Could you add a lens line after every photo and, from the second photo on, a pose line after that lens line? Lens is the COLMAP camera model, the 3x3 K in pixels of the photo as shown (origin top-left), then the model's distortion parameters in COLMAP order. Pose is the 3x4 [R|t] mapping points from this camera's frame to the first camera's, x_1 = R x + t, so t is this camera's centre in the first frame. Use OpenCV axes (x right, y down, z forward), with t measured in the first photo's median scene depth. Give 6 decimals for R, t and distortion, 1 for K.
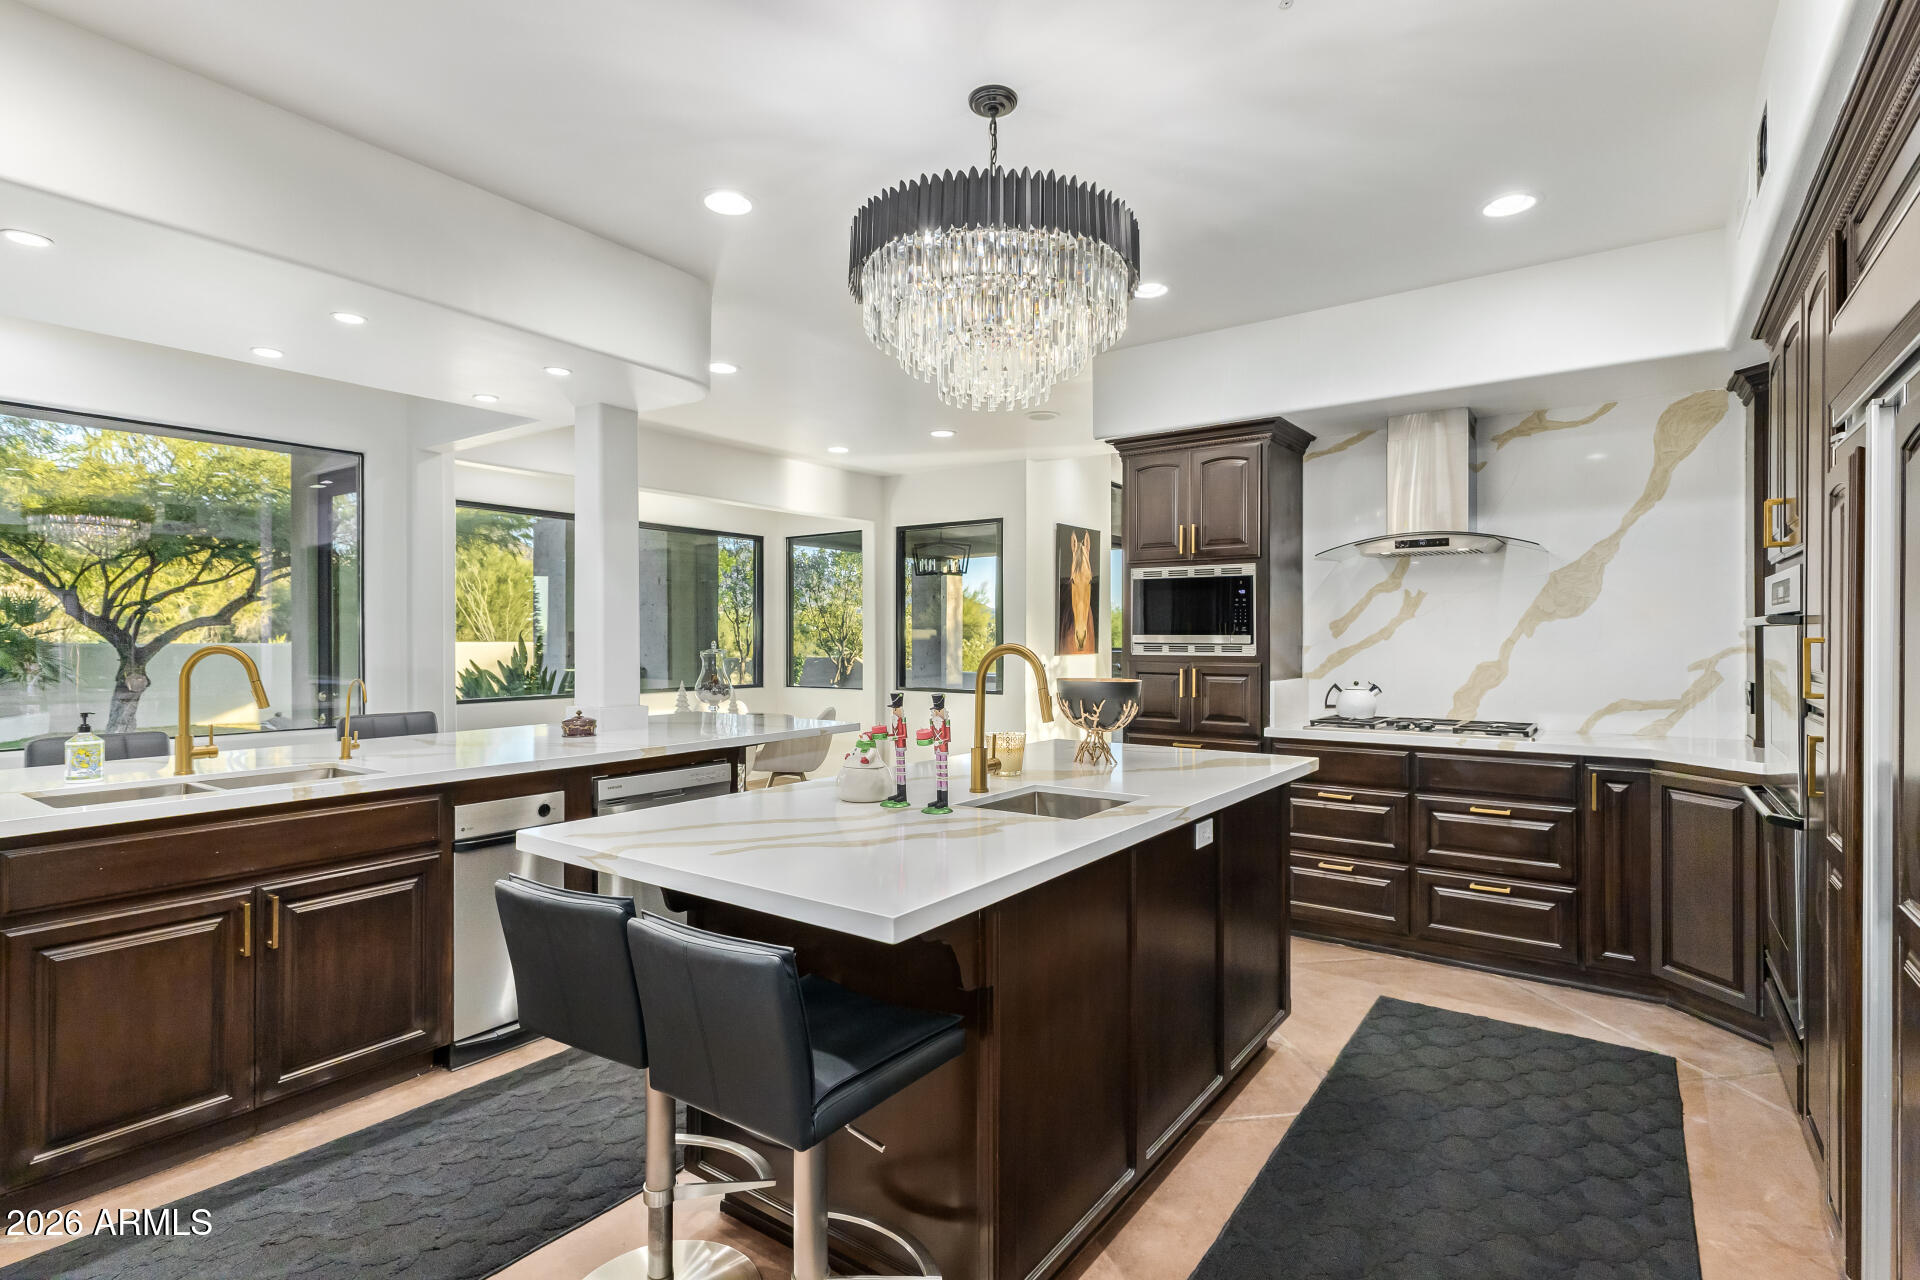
lens RADIAL K [[937.1, 0, 960.0], [0, 937.1, 640.0], [0, 0, 1]] dist [0.000049, 0.000012]
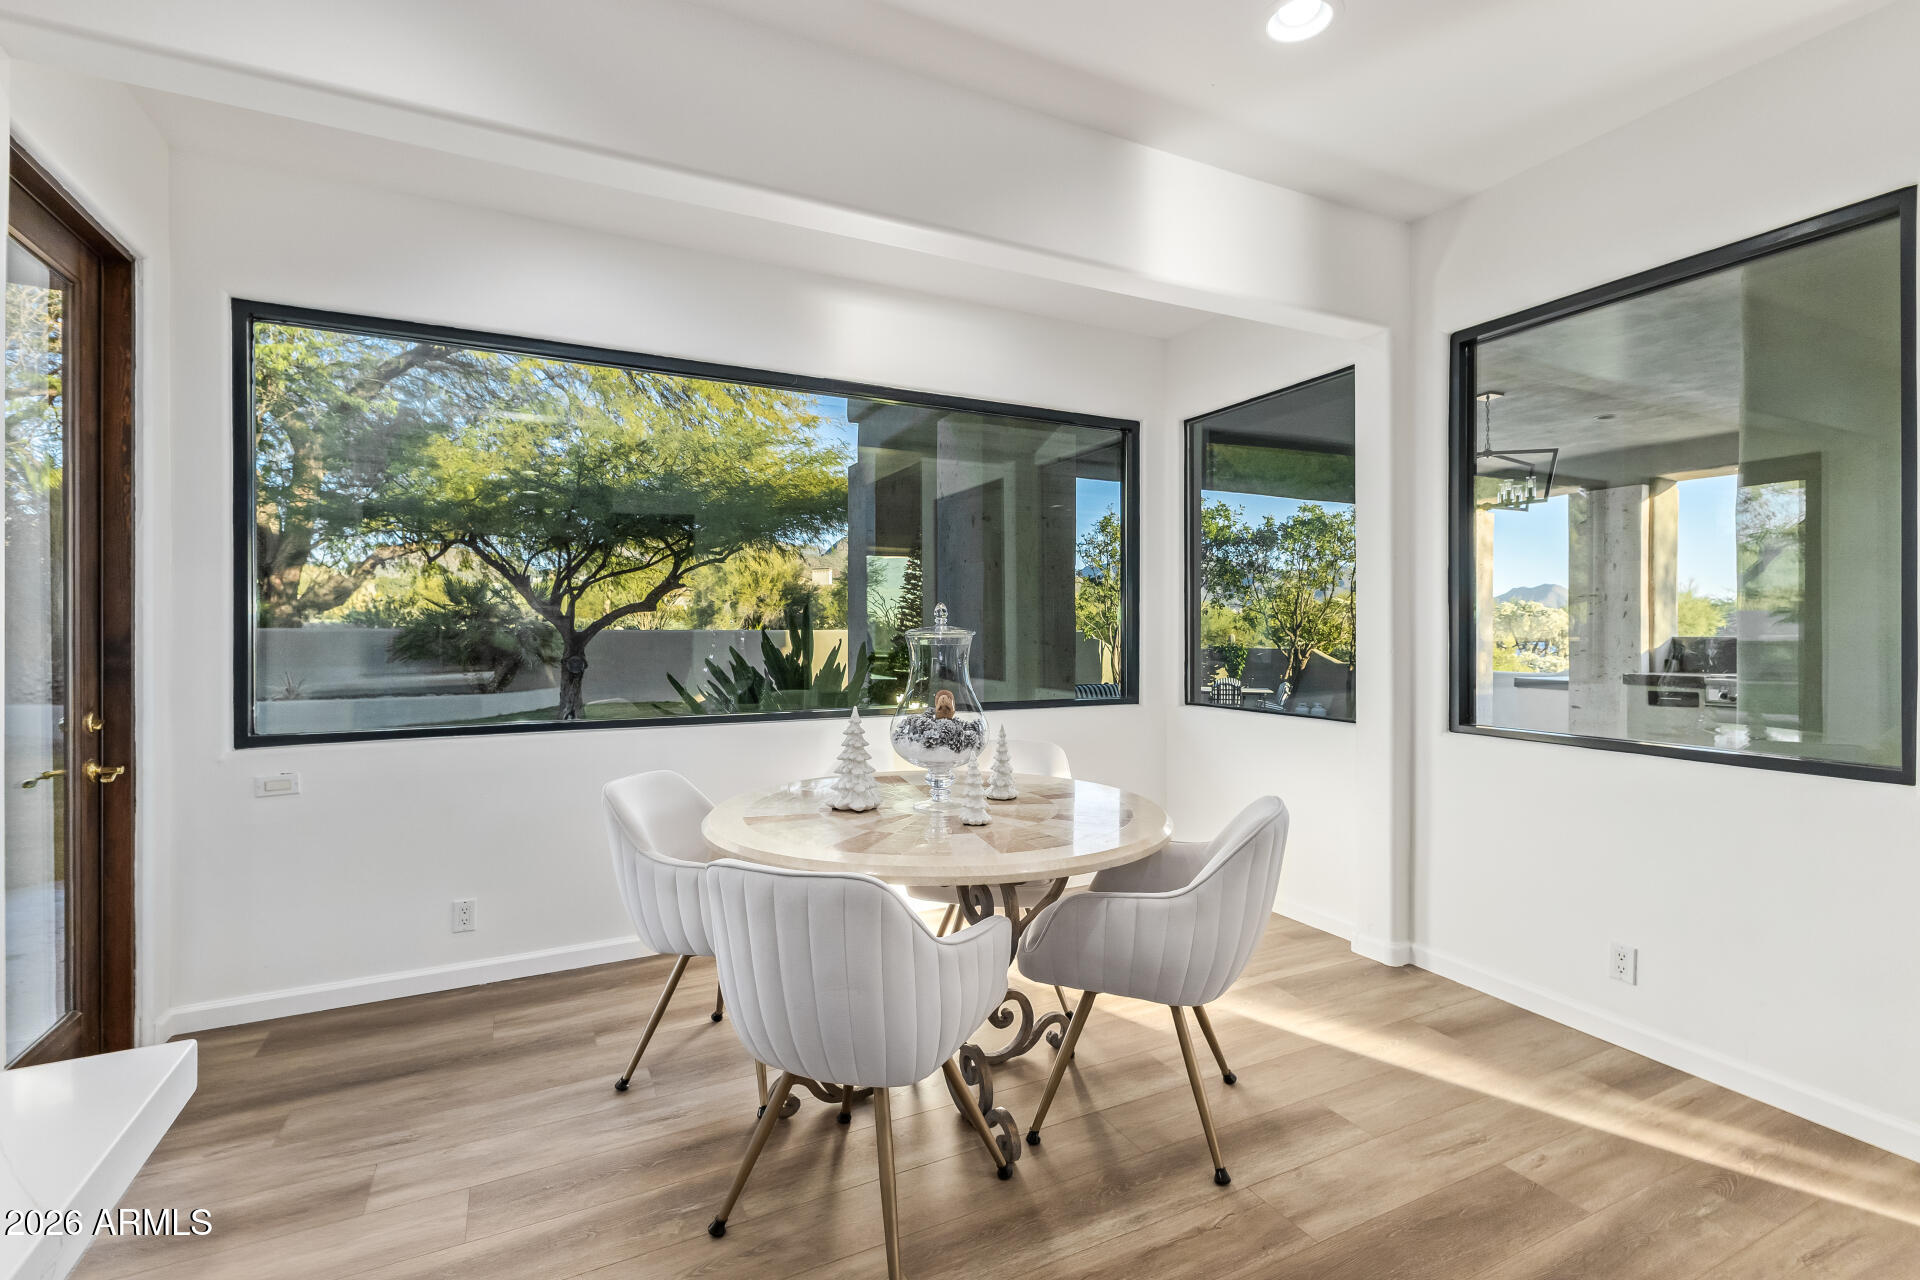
lens RADIAL K [[878.3, 0, 960.0], [0, 878.3, 640.0], [0, 0, 1]] dist [0.000666, 0.000024]
pose [[0.883338, 0.003465, -0.468724, -0.042301], [0.000741, 0.999961, 0.008789, 0.006304], [0.468737, -0.008111, 0.883301, 0.314705]]
